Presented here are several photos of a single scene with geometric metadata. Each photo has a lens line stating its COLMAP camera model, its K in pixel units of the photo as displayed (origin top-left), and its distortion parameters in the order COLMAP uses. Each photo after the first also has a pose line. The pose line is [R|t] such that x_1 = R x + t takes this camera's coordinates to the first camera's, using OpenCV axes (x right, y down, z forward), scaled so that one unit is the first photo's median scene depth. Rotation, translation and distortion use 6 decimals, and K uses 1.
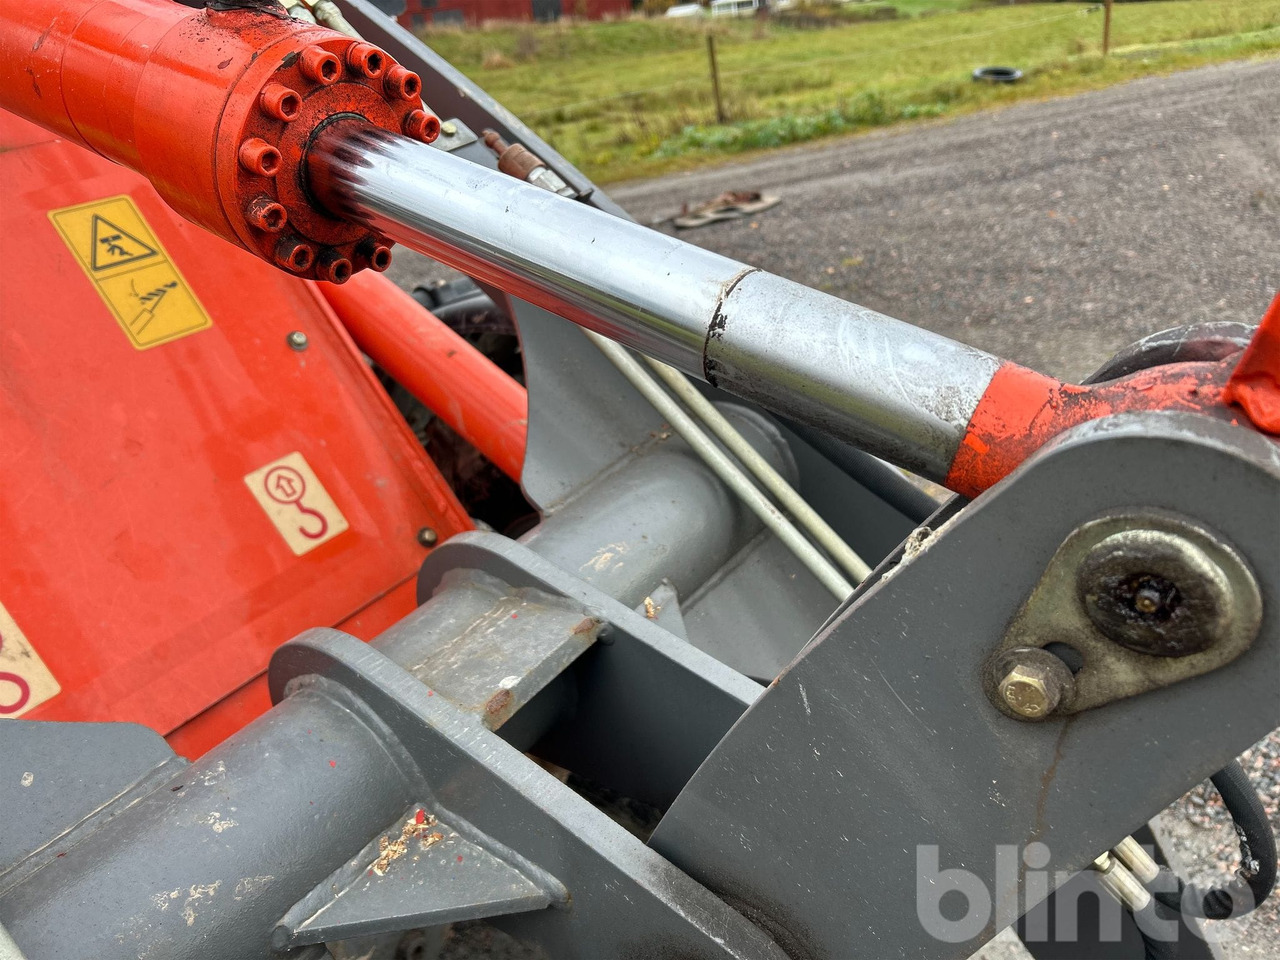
lens RADIAL K [[966.6, 0, 623.3], [0, 966.6, 462.1], [0, 0, 1]] dist [0.027243, -0.025180]
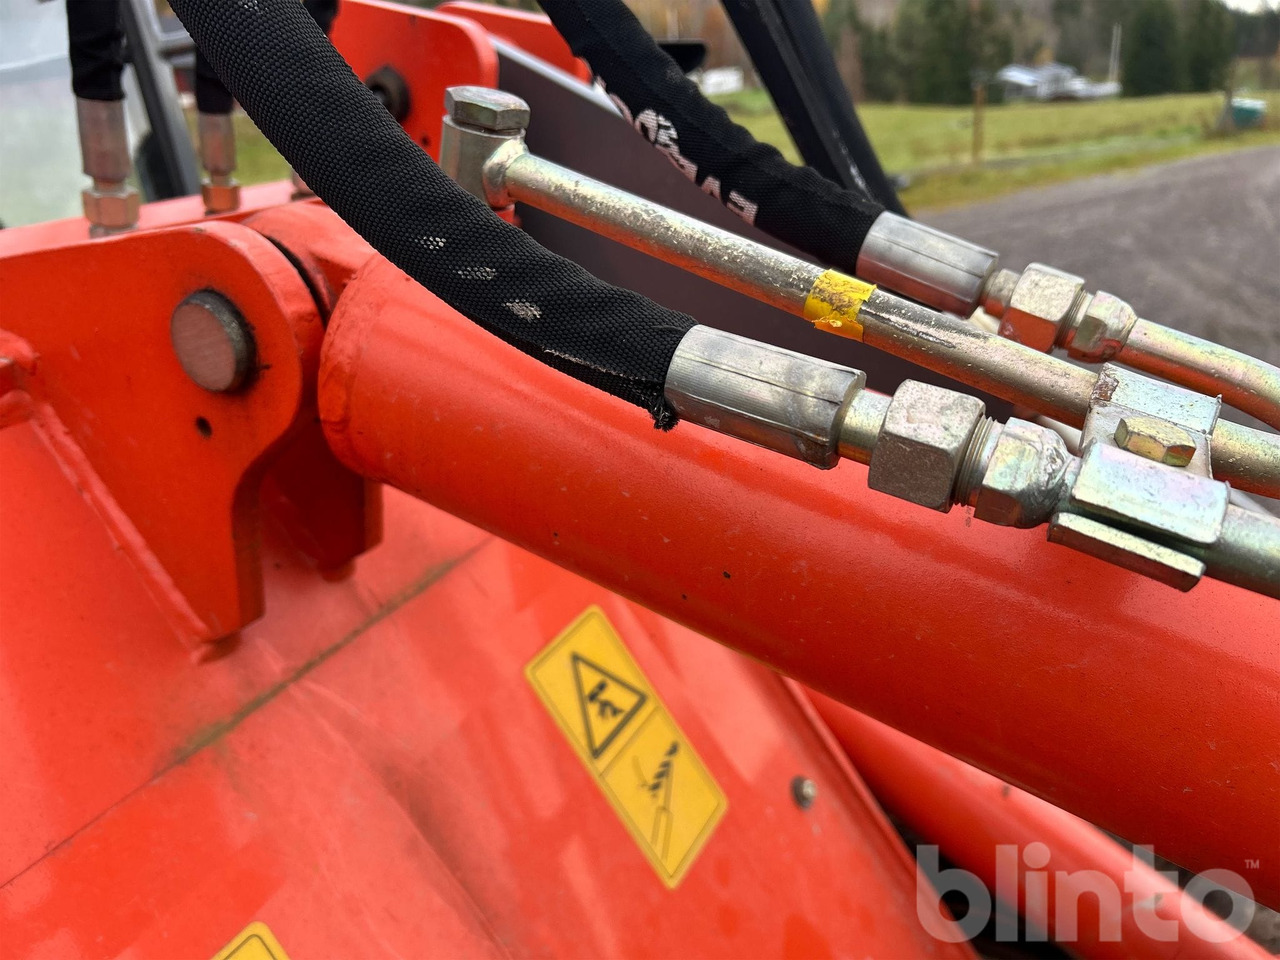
lens RADIAL K [[977.5, 0, 638.7], [0, 977.5, 470.4], [0, 0, 1]] dist [0.081264, -0.094535]
pose [[0.988121, -0.013062, 0.153119, -0.596426], [0.024301, 0.997126, -0.071759, -0.325779], [-0.151742, 0.074628, 0.985599, 0.362614]]
